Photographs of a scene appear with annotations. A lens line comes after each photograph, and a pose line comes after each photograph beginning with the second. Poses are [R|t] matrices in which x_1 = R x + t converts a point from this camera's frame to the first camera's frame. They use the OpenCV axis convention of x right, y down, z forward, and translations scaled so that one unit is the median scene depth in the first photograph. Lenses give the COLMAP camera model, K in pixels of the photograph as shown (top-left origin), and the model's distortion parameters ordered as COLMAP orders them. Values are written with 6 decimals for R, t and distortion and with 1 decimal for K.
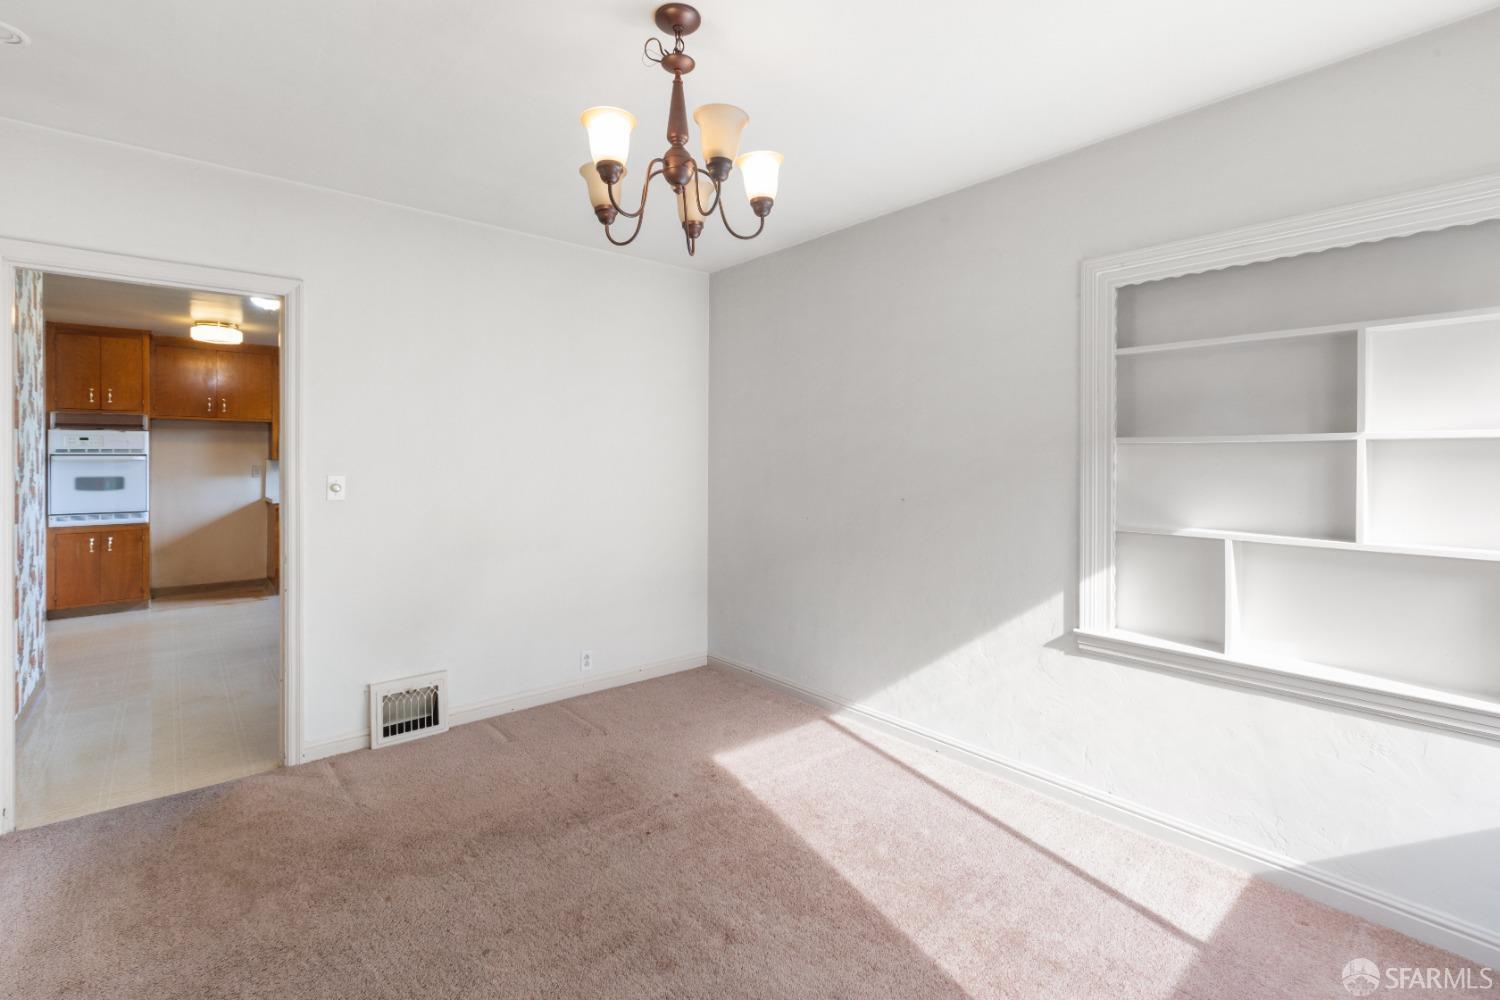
lens RADIAL K [[685.0, 0, 773.8], [0, 685.0, 451.7], [0, 0, 1]] dist [-0.012319, -0.000062]
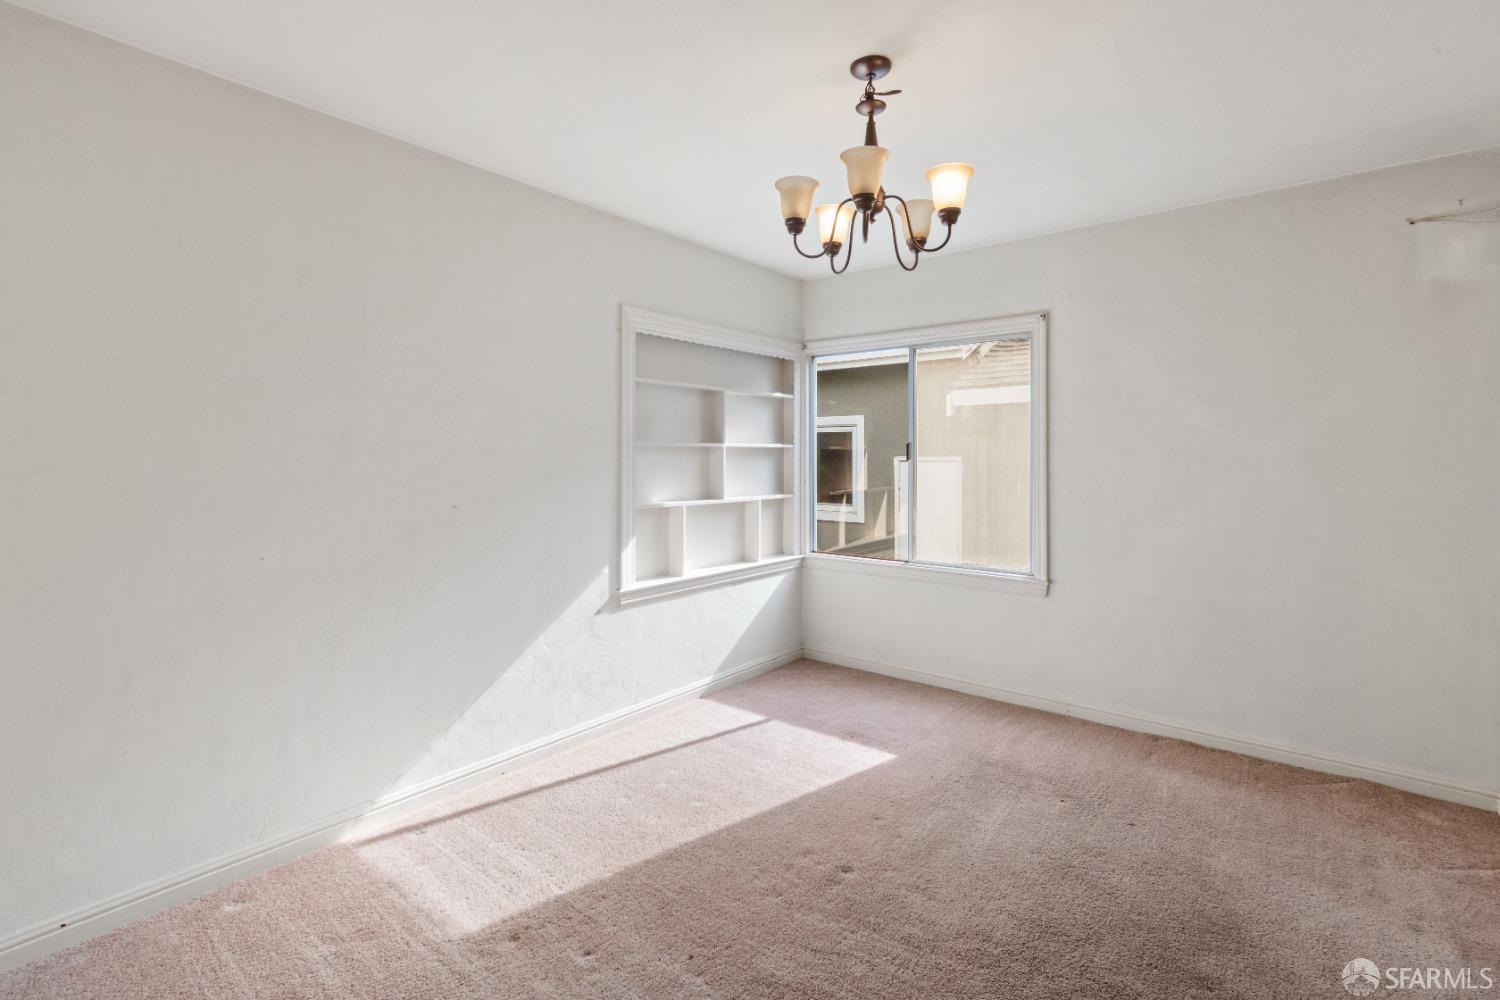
lens RADIAL K [[683.3, 0, 749.5], [0, 683.3, 457.8], [0, 0, 1]] dist [0.000805, 0.000251]
pose [[-0.162666, -0.005523, 0.986666, -0.883736], [-0.007263, 0.999964, 0.004400, 0.003026], [-0.986654, -0.006451, -0.162700, 0.997692]]
